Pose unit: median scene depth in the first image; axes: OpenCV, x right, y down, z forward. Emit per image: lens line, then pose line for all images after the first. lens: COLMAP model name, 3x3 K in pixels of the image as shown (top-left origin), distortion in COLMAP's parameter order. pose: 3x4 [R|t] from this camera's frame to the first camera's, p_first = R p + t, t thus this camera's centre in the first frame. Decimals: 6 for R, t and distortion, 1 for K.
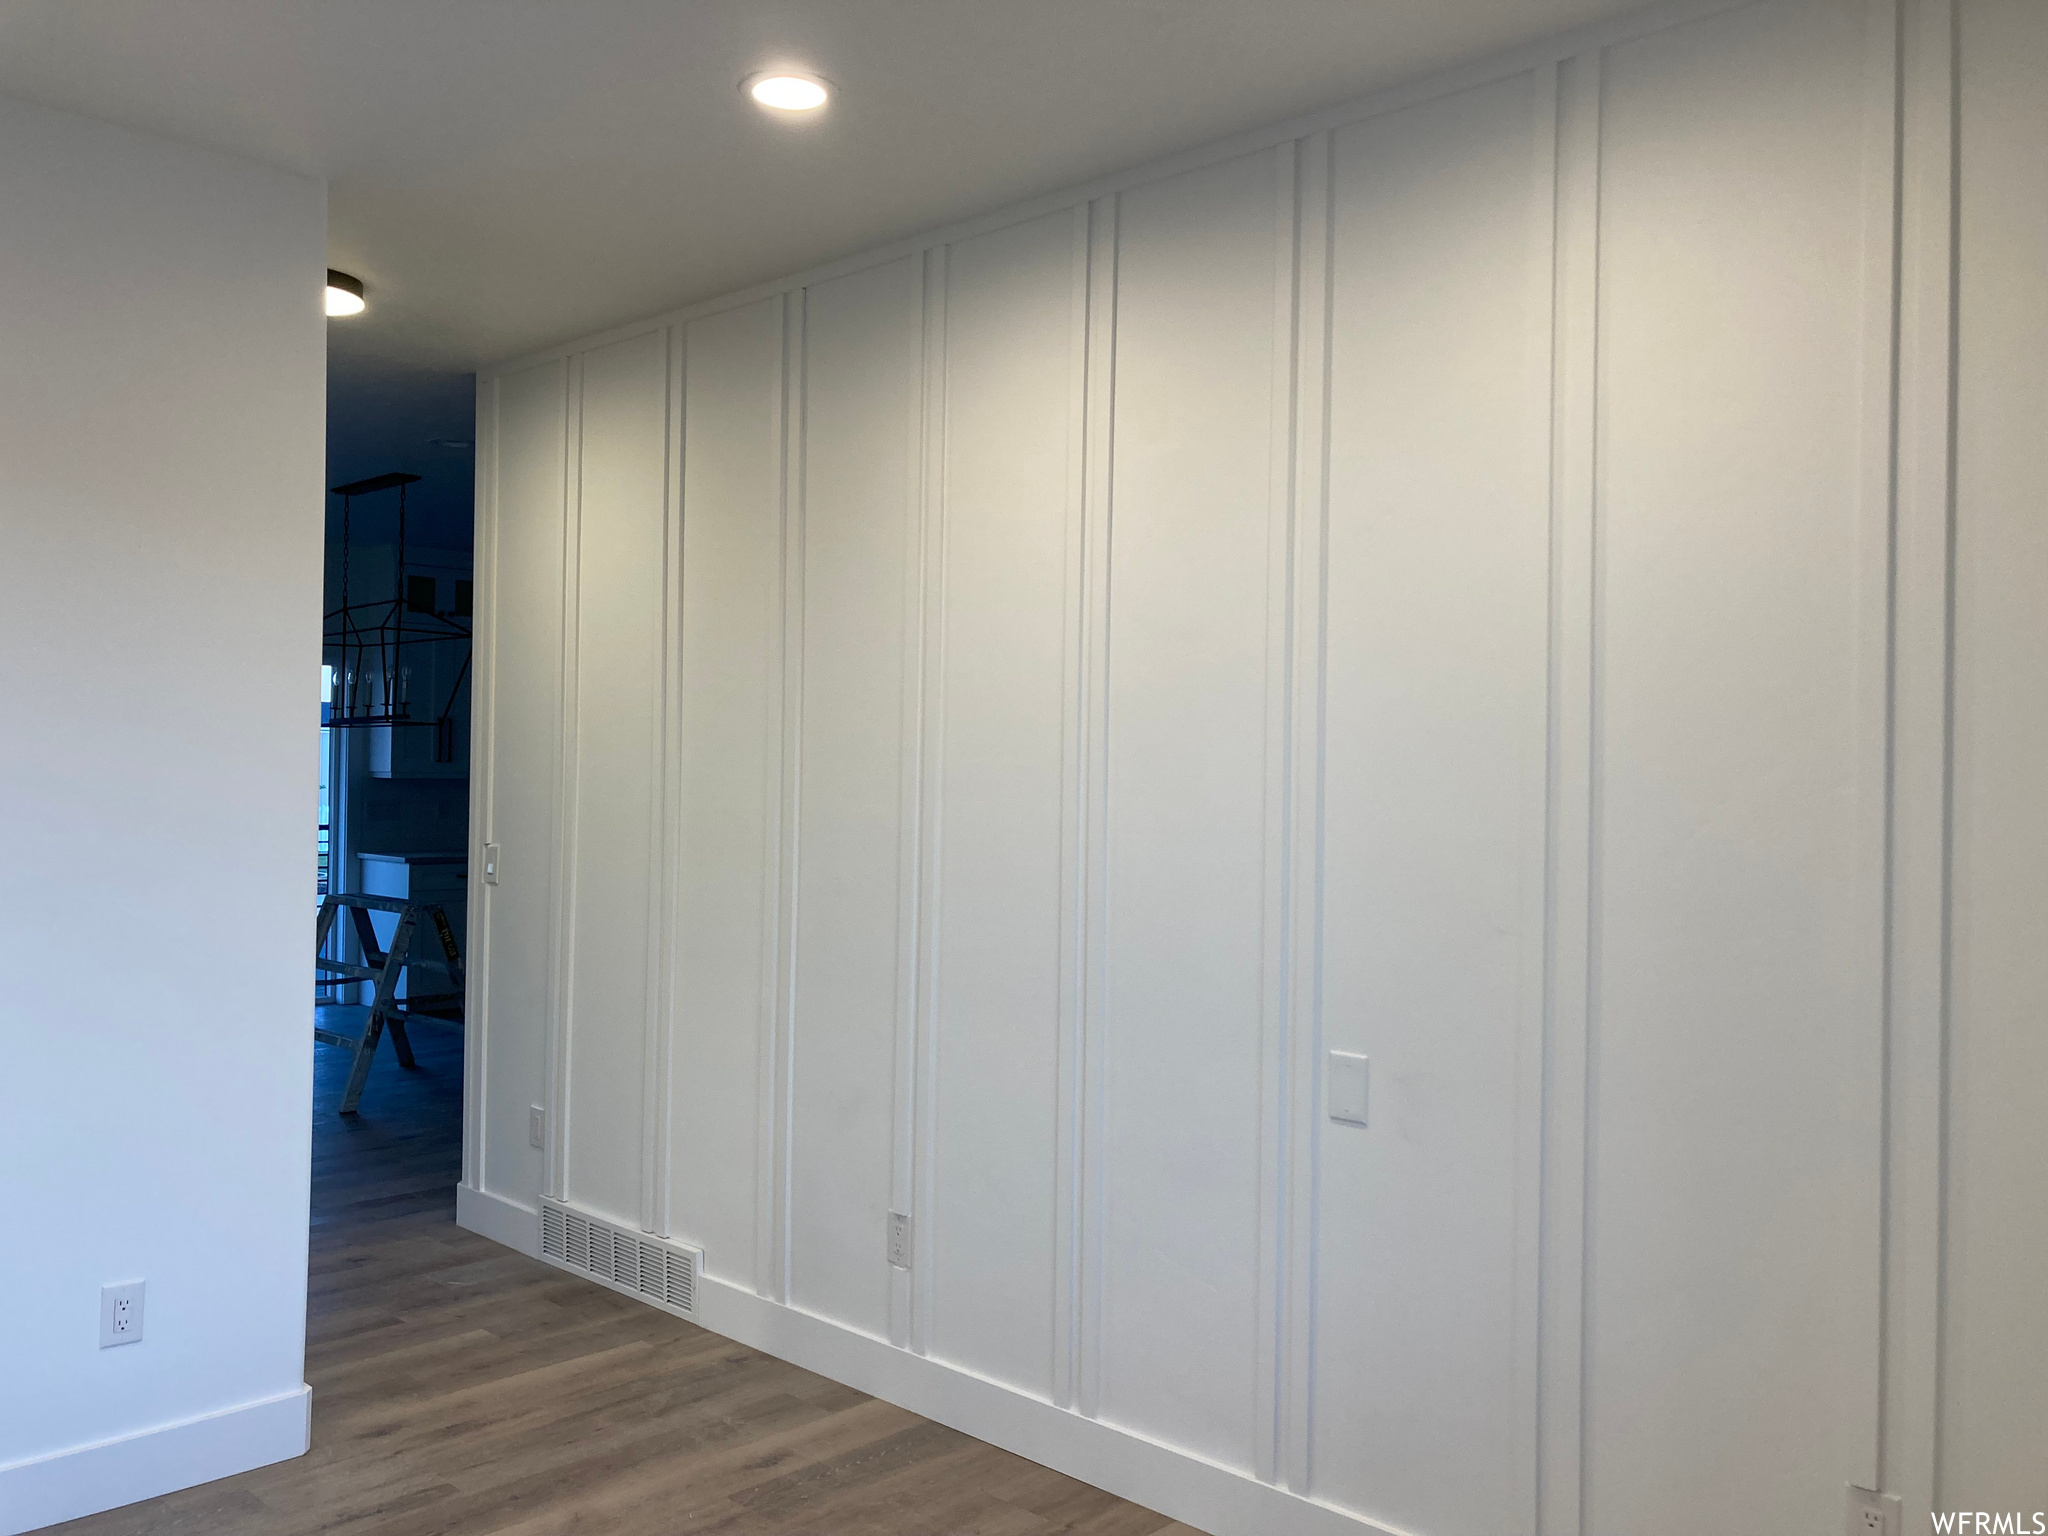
lens RADIAL K [[1691.8, 0, 1013.6], [0, 1691.8, 760.7], [0, 0, 1]] dist [0.004361, 0.017319]
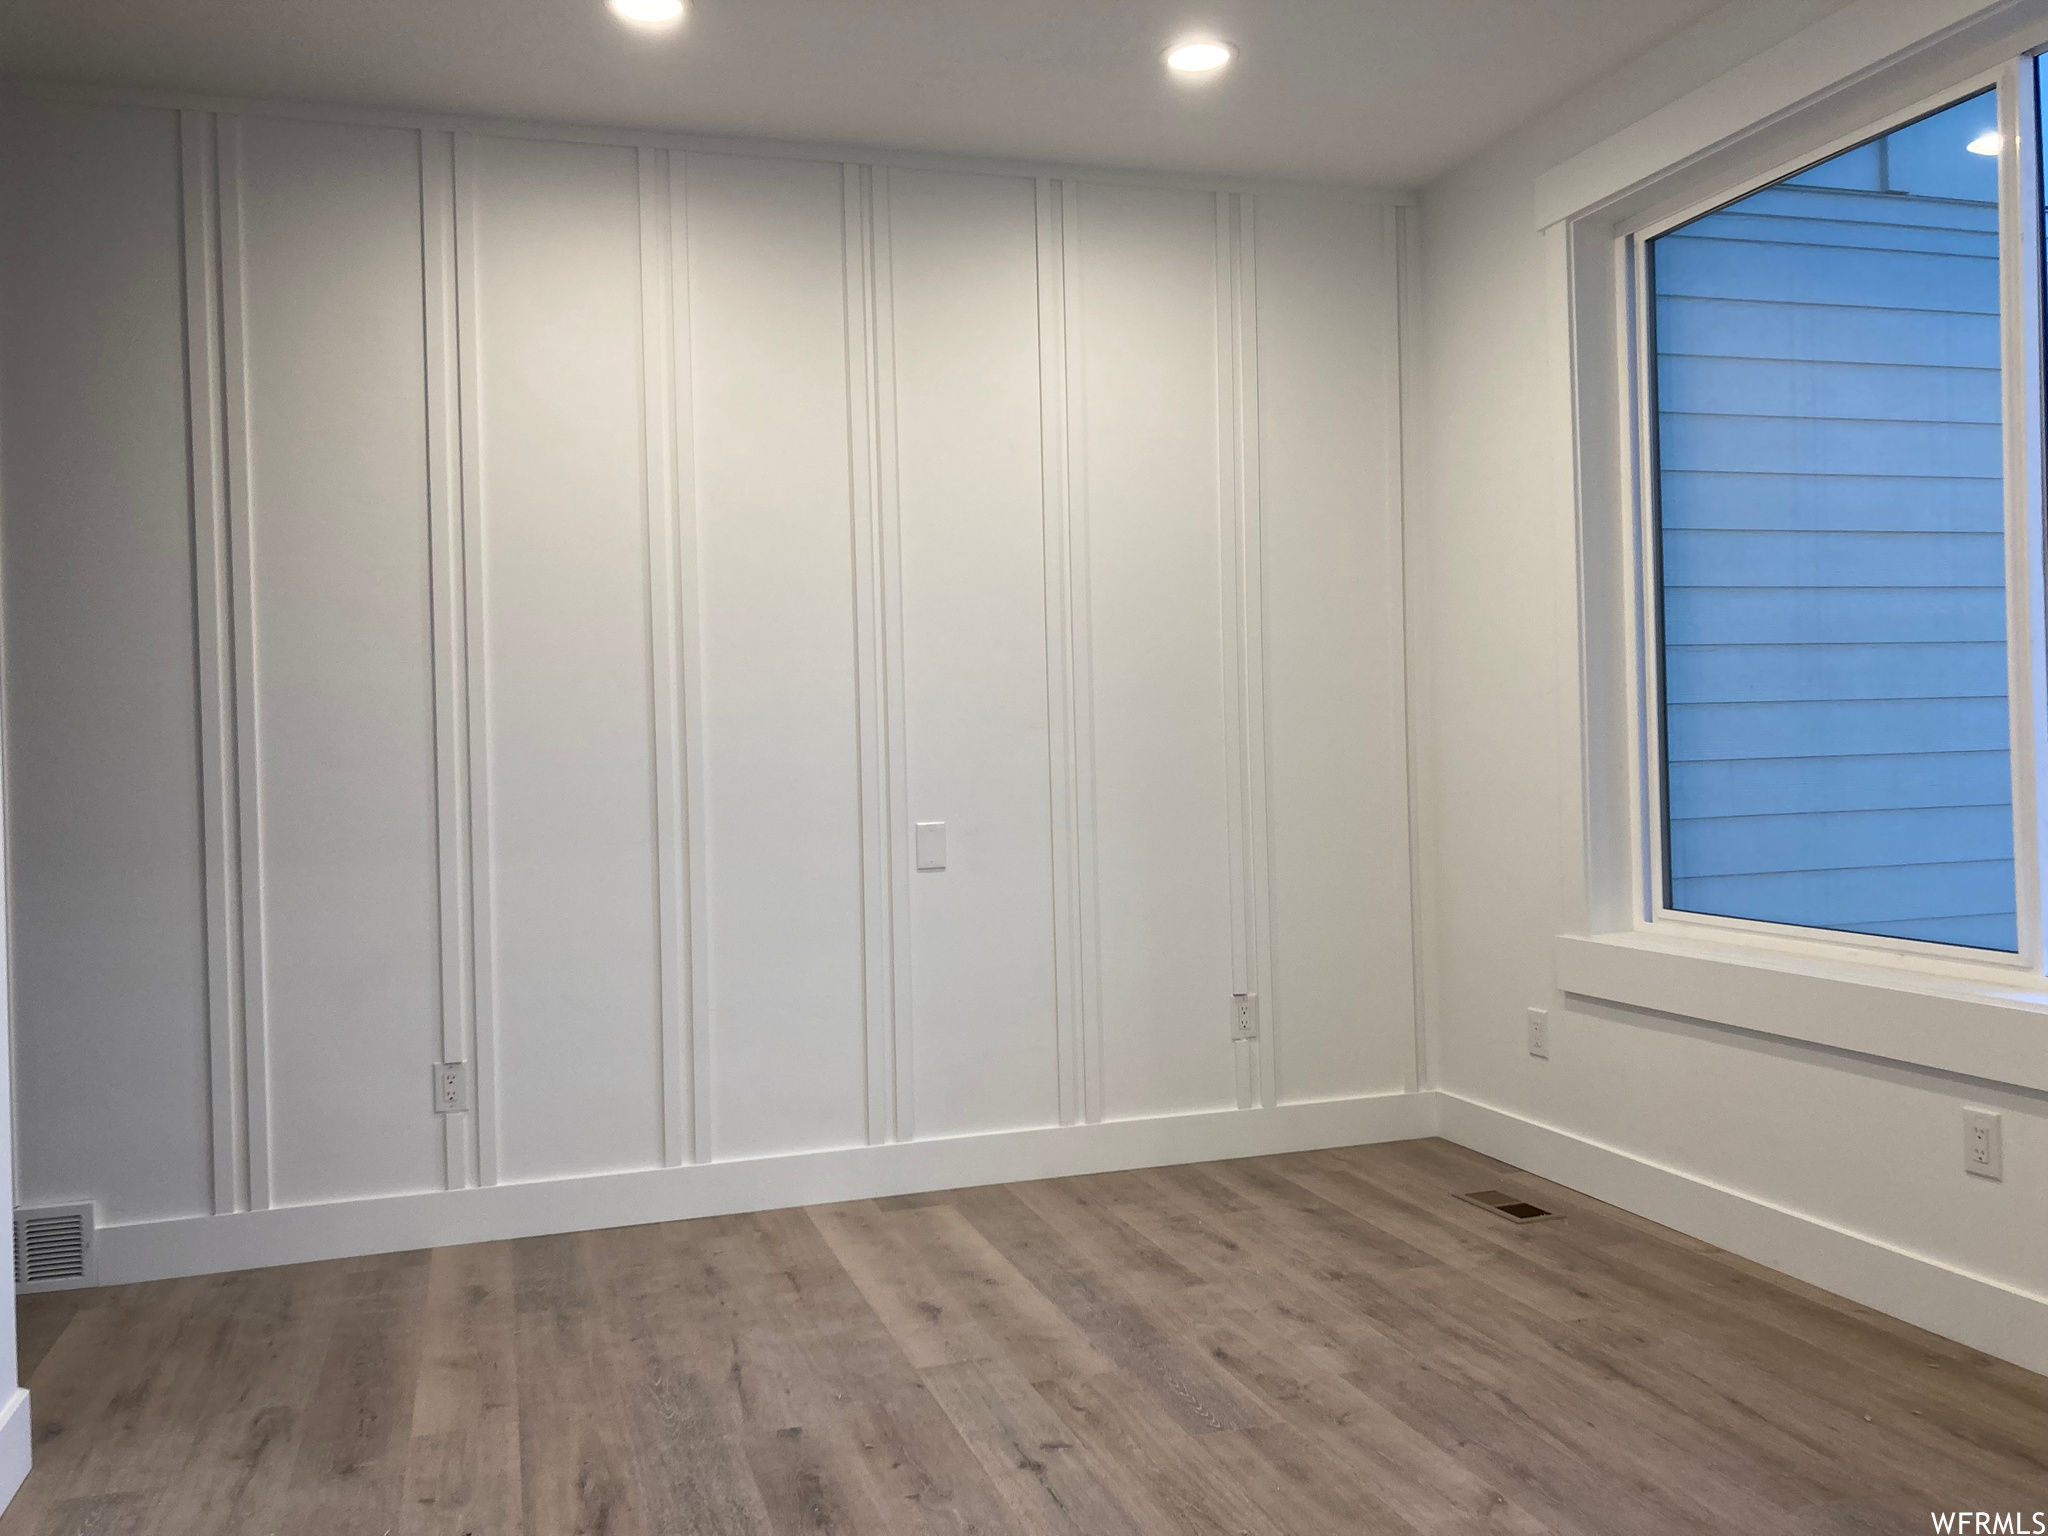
lens RADIAL K [[1691.8, 0, 1013.6], [0, 1691.8, 760.7], [0, 0, 1]] dist [0.004361, 0.017319]
pose [[0.472832, -0.034876, 0.880462, -0.889517], [0.034393, 0.999185, 0.021109, 0.080962], [-0.880481, 0.020300, 0.473647, 0.222905]]
